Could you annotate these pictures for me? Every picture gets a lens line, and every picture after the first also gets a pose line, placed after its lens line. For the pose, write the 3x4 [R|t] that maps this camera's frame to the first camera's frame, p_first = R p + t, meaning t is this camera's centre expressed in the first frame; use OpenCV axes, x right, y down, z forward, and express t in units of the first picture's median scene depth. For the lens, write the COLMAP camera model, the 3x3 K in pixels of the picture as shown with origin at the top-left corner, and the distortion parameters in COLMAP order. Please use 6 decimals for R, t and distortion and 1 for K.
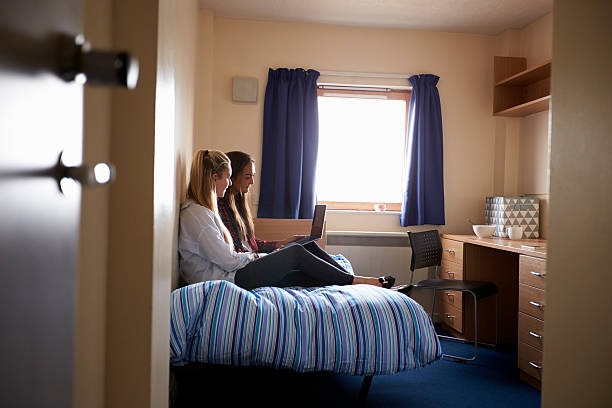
lens RADIAL K [[678.1, 0, 304.9], [0, 678.1, 204.3], [0, 0, 1]] dist [0.084669, 0.000000]
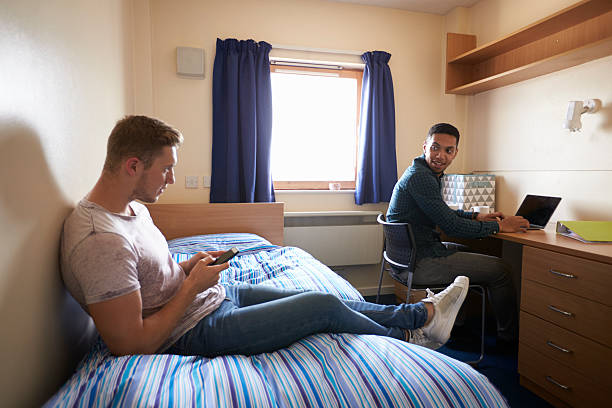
lens RADIAL K [[411.6, 0, 310.0], [0, 411.6, 210.4], [0, 0, 1]] dist [-0.013165, 0.011657]
pose [[0.990033, -0.030531, 0.137485, -0.011332], [0.018308, 0.995836, 0.089308, -0.015490], [-0.139639, -0.085901, 0.986469, 0.415482]]
